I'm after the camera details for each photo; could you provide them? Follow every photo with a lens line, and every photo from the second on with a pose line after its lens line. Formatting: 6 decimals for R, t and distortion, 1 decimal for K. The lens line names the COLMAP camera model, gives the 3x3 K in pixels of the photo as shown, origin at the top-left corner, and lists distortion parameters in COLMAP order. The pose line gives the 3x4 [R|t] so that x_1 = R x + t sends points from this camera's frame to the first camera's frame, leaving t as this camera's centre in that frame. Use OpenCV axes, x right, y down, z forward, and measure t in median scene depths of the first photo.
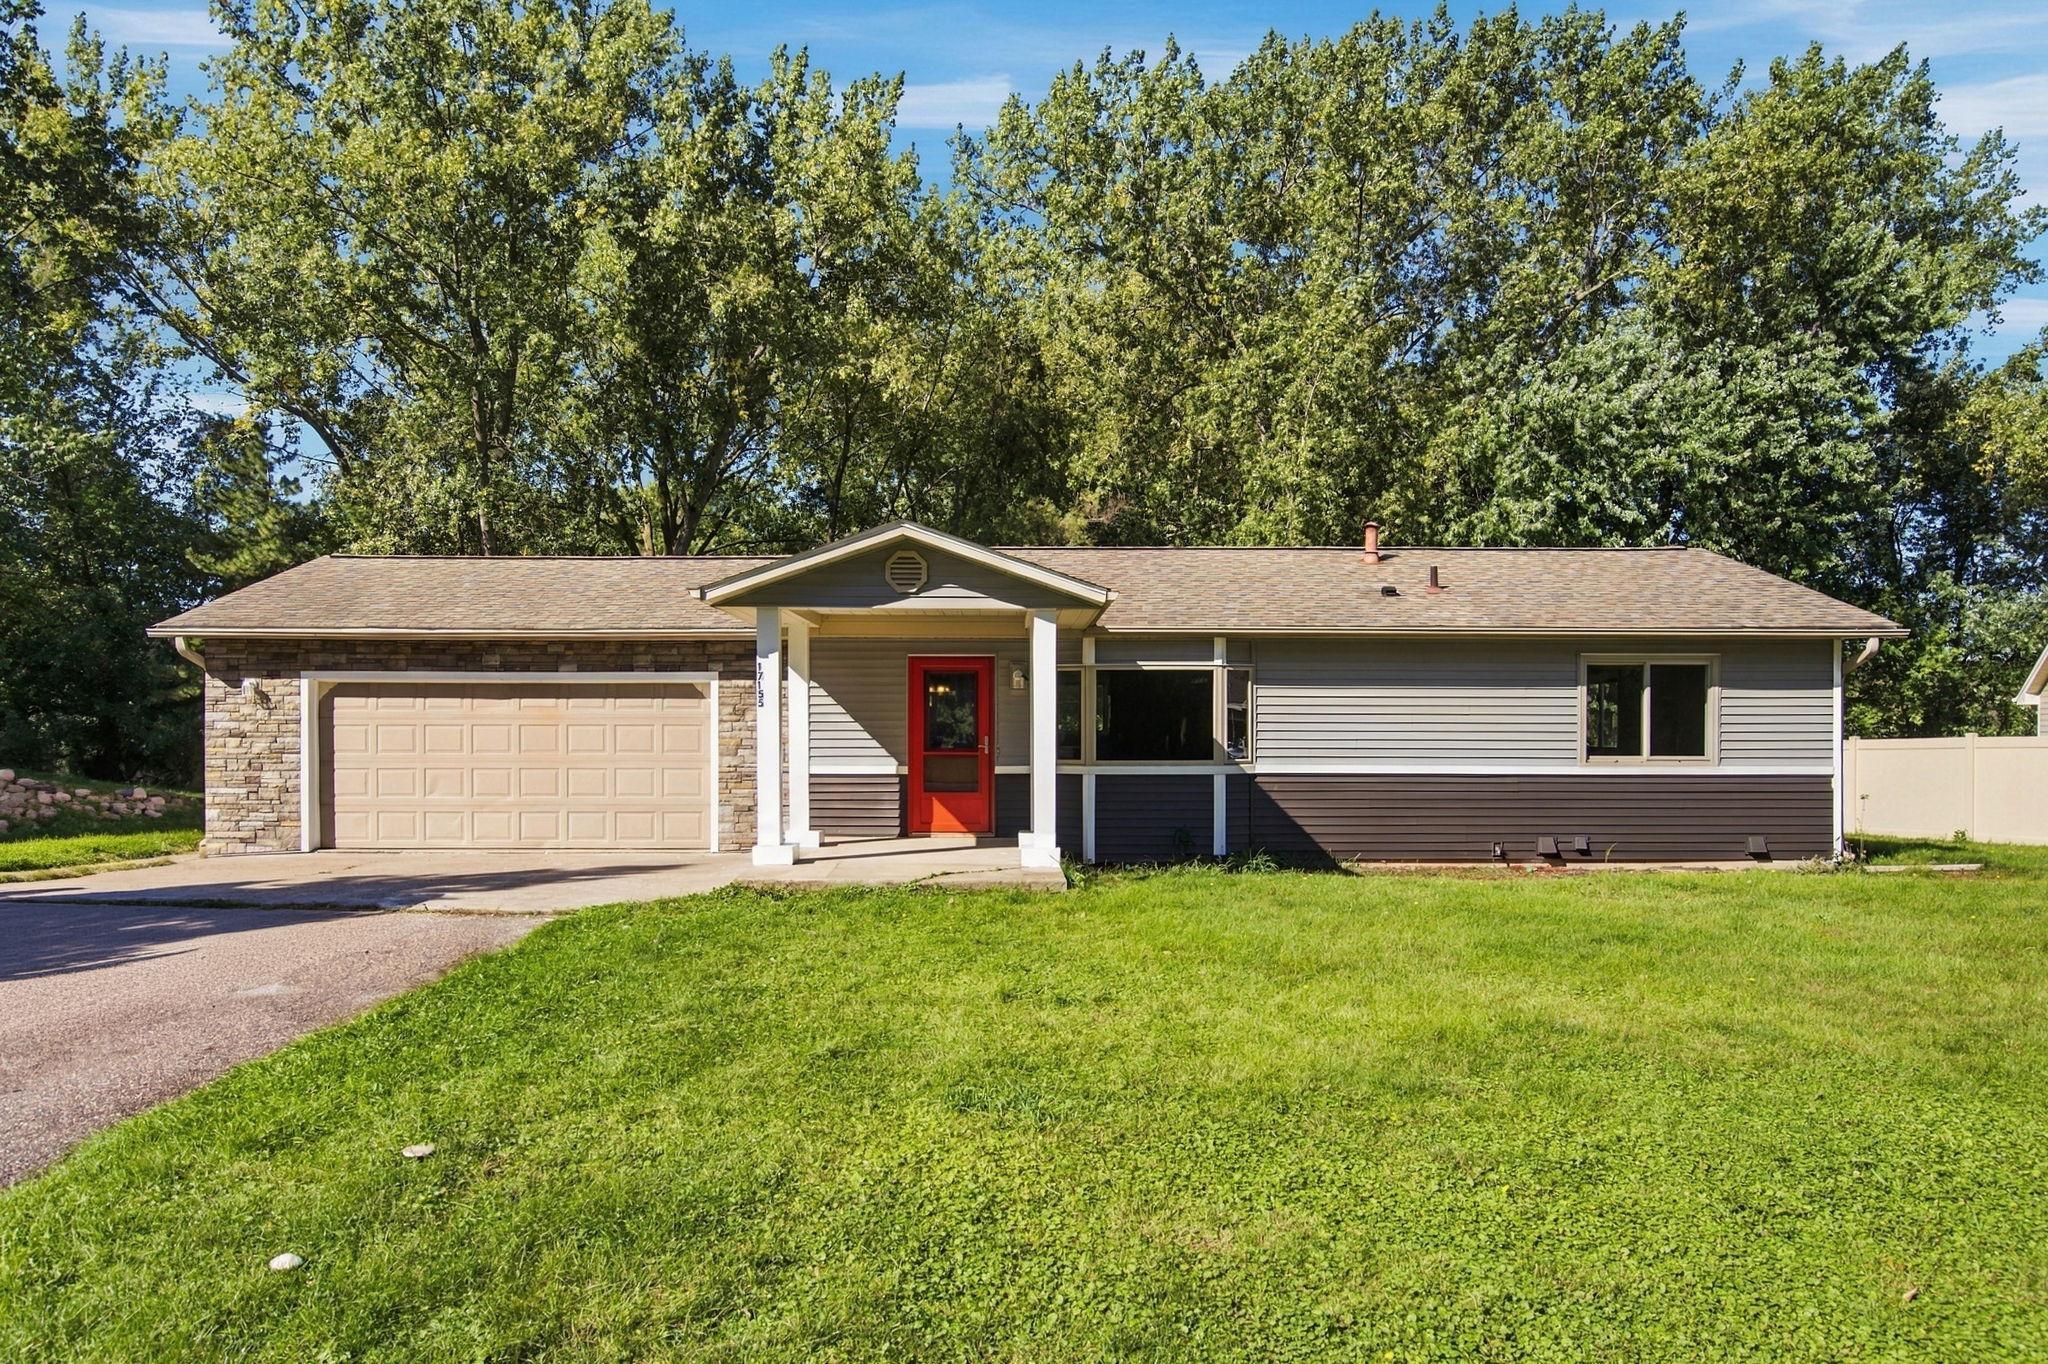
lens RADIAL K [[1342.0, 0, 1020.7], [0, 1342.0, 739.5], [0, 0, 1]] dist [-0.015547, 0.001526]
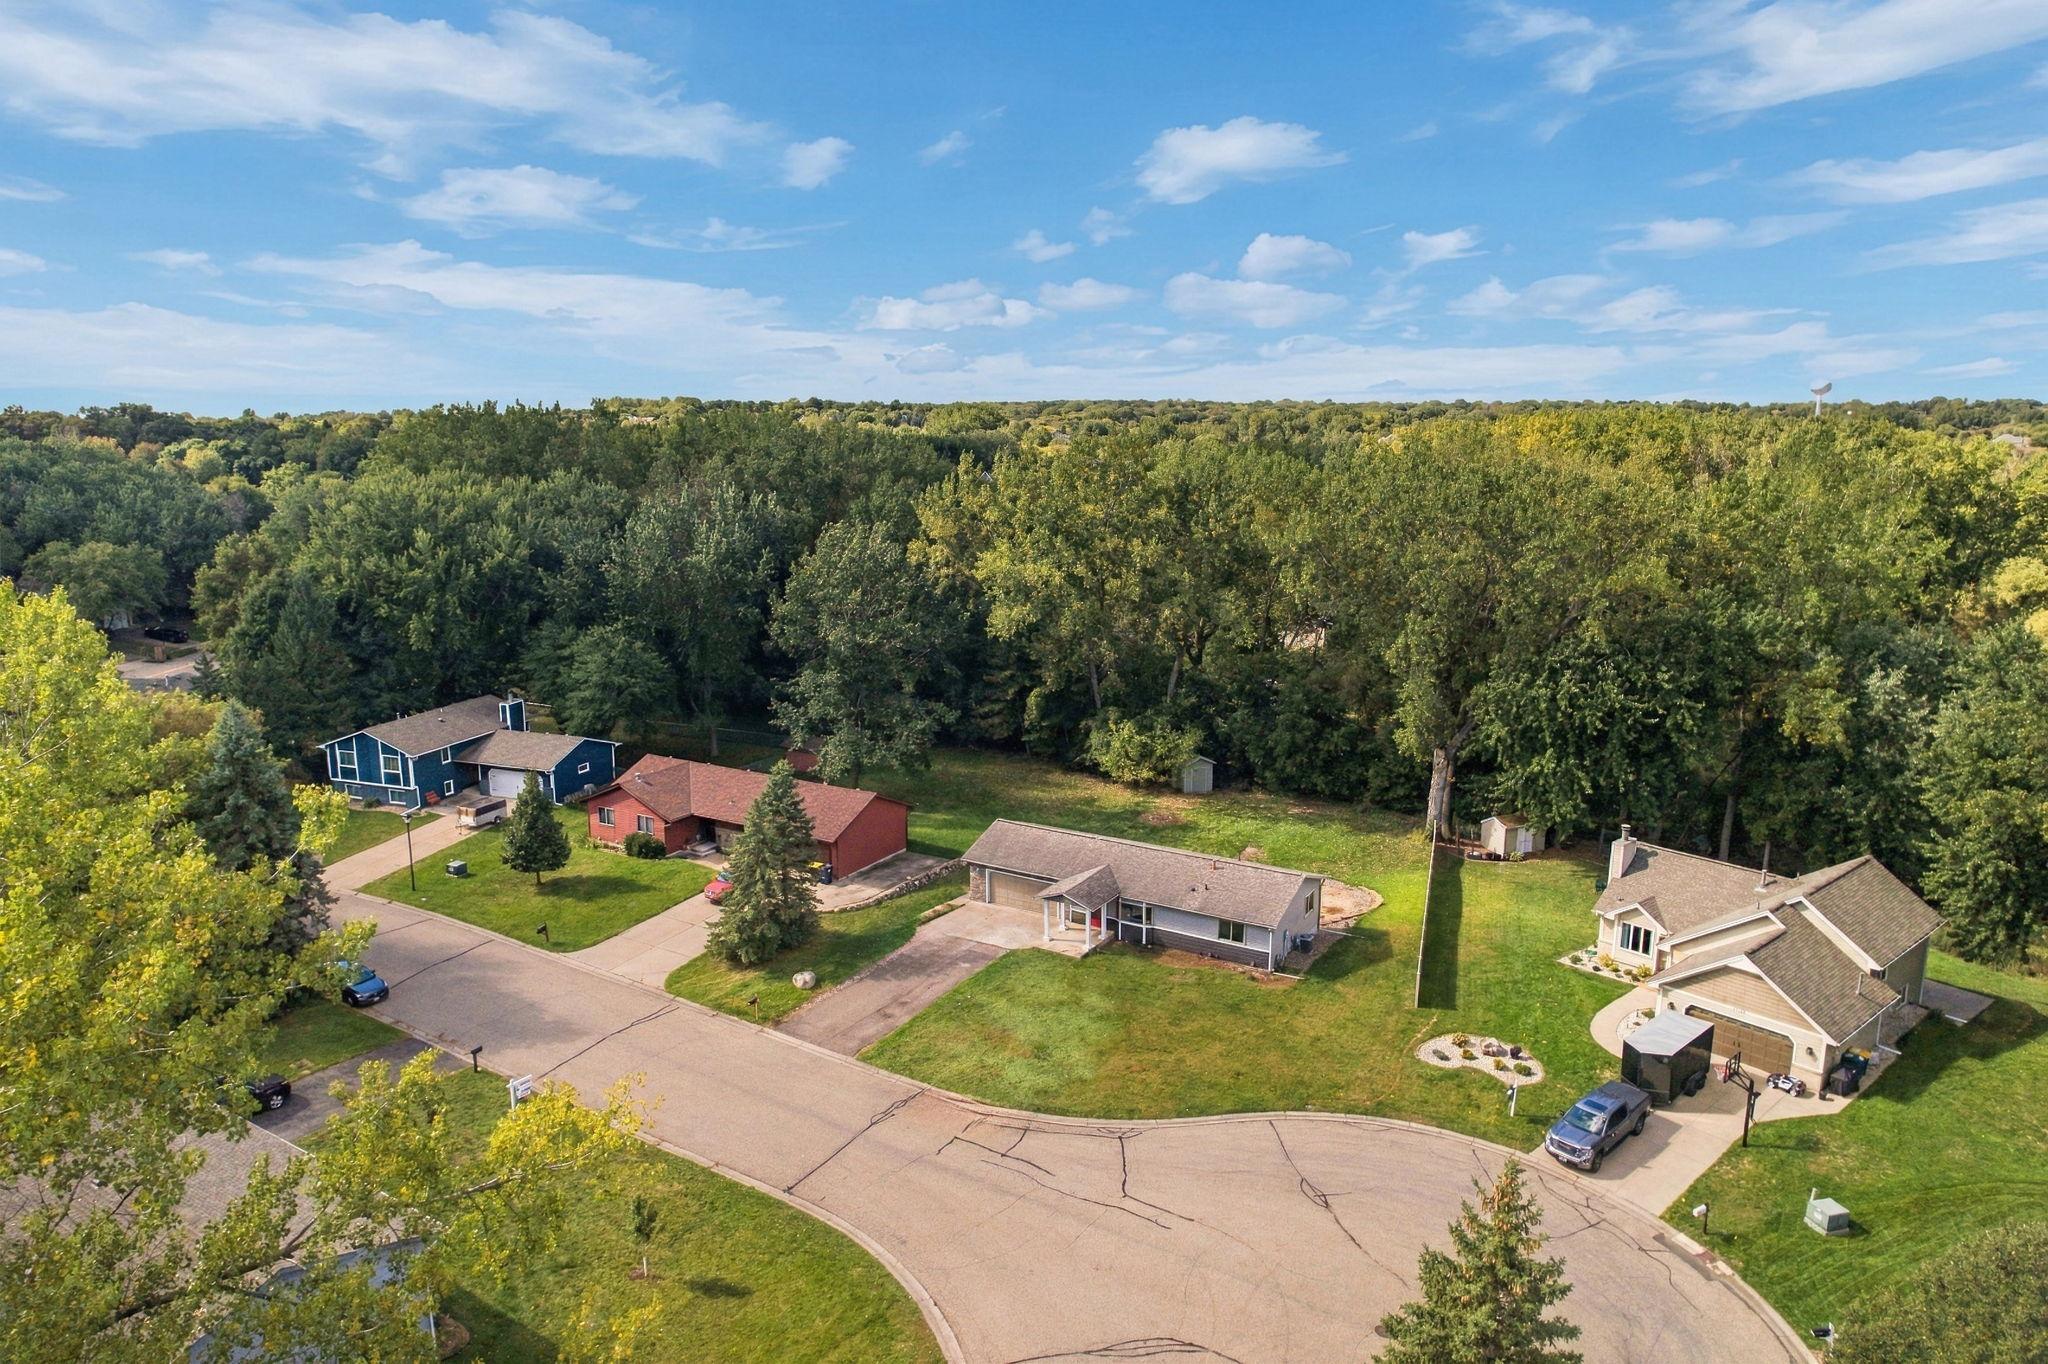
lens RADIAL K [[1309.5, 0, 1024.0], [0, 1309.5, 682.0], [0, 0, 1]] dist [-0.082071, 0.064246]
pose [[0.846883, 0.101210, -0.522059, 2.094661], [-0.000592, 0.981900, 0.189398, -1.691049], [0.531779, -0.160089, 0.831614, -2.924293]]
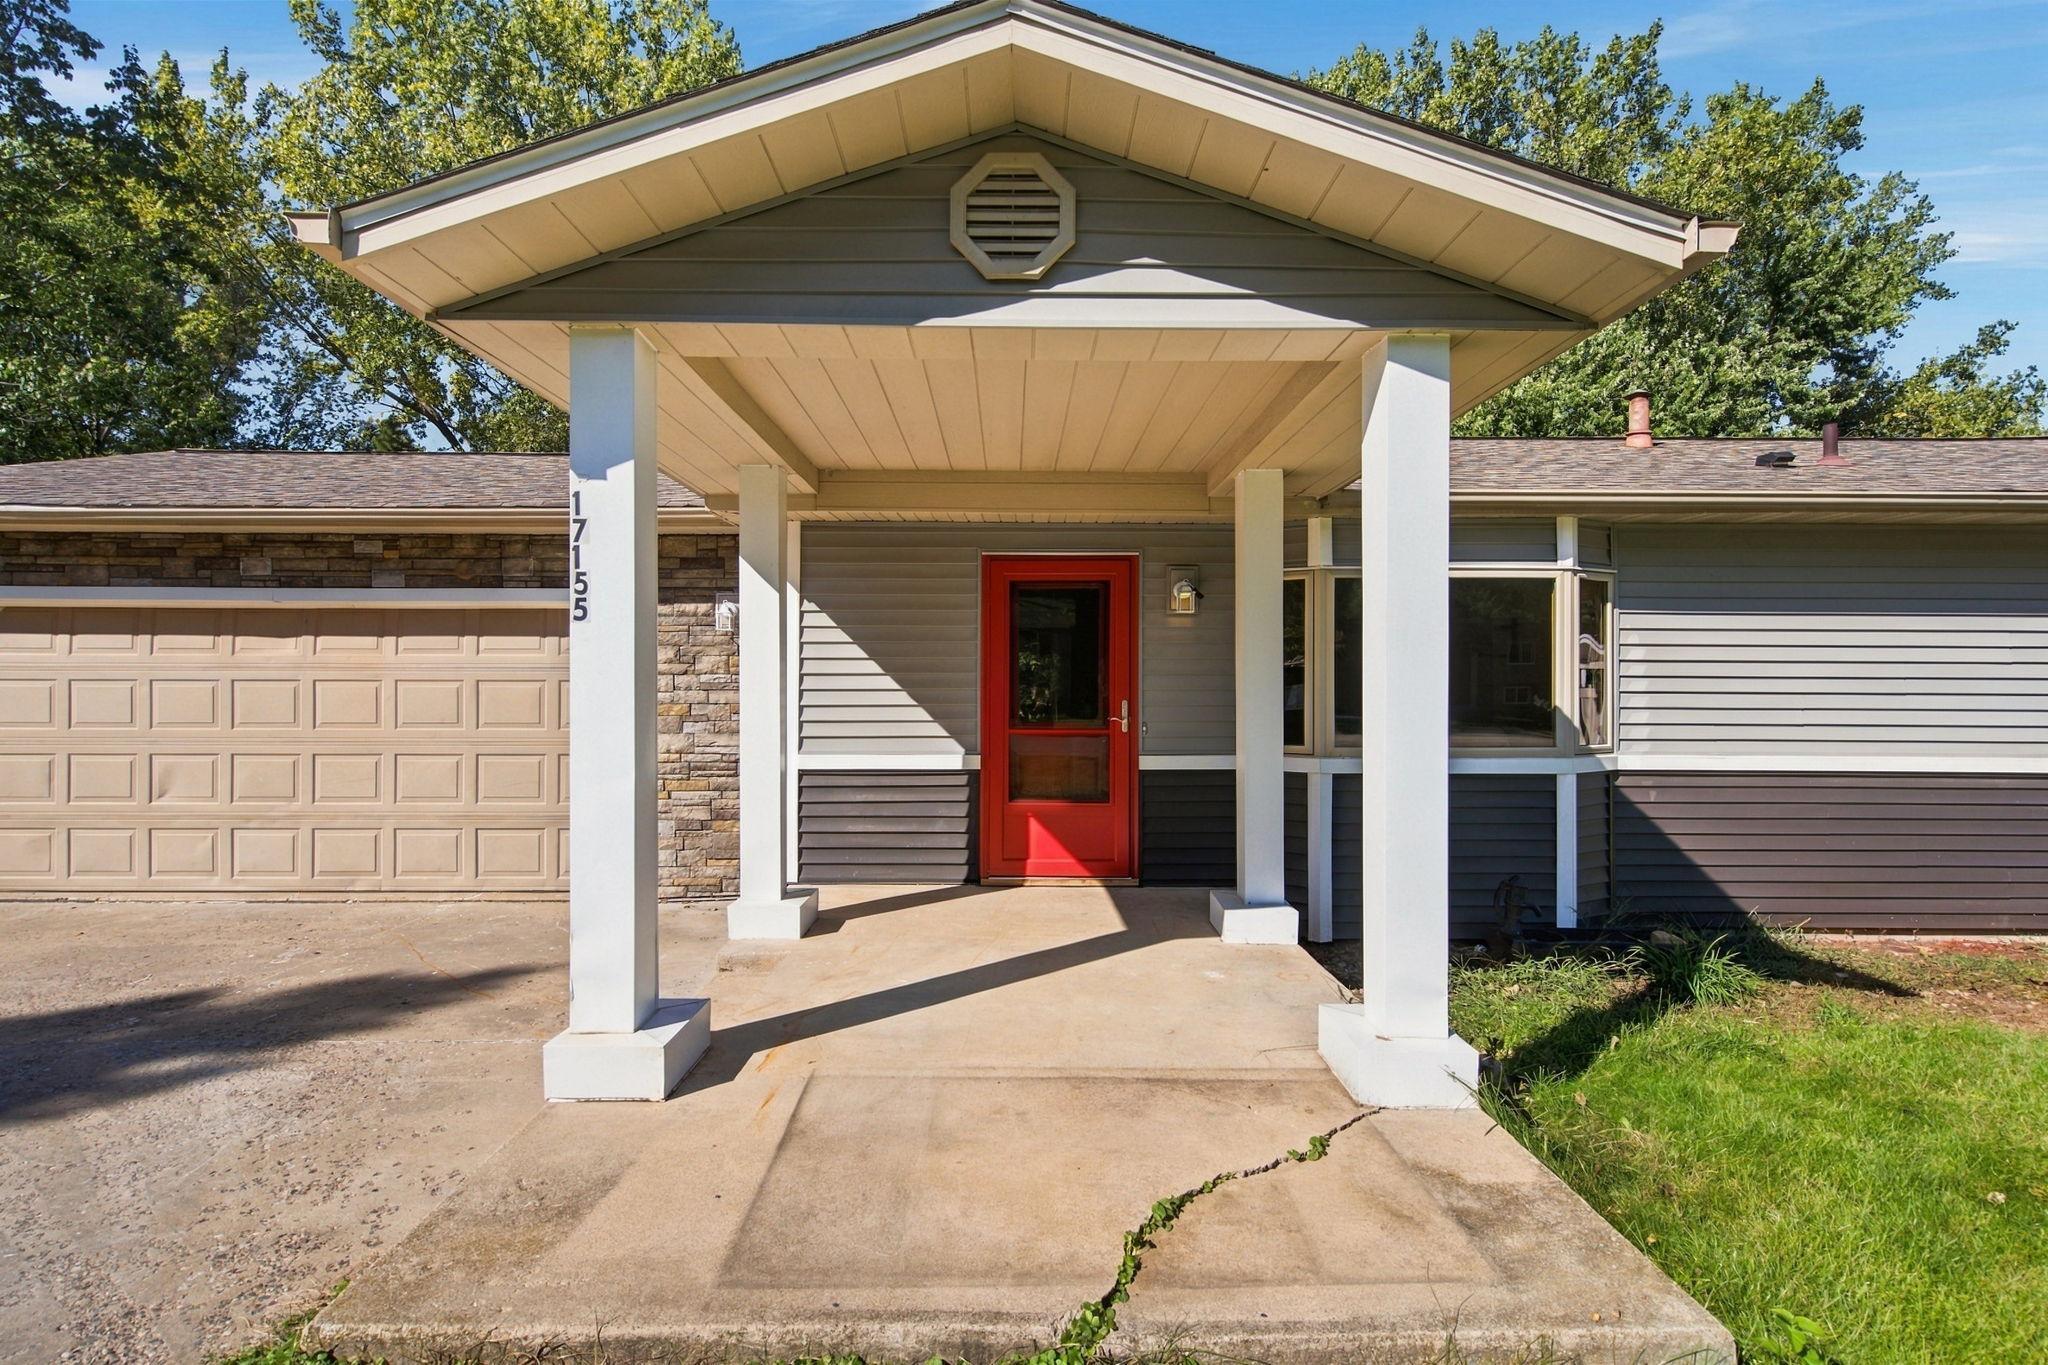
lens RADIAL K [[931.4, 0, 1018.6], [0, 931.4, 683.6], [0, 0, 1]] dist [0.001191, 0.006355]
pose [[0.999973, 0.001482, -0.007239, -0.065372], [-0.001565, 0.999933, -0.011499, -0.005132], [0.007221, 0.011510, 0.999908, 0.611411]]
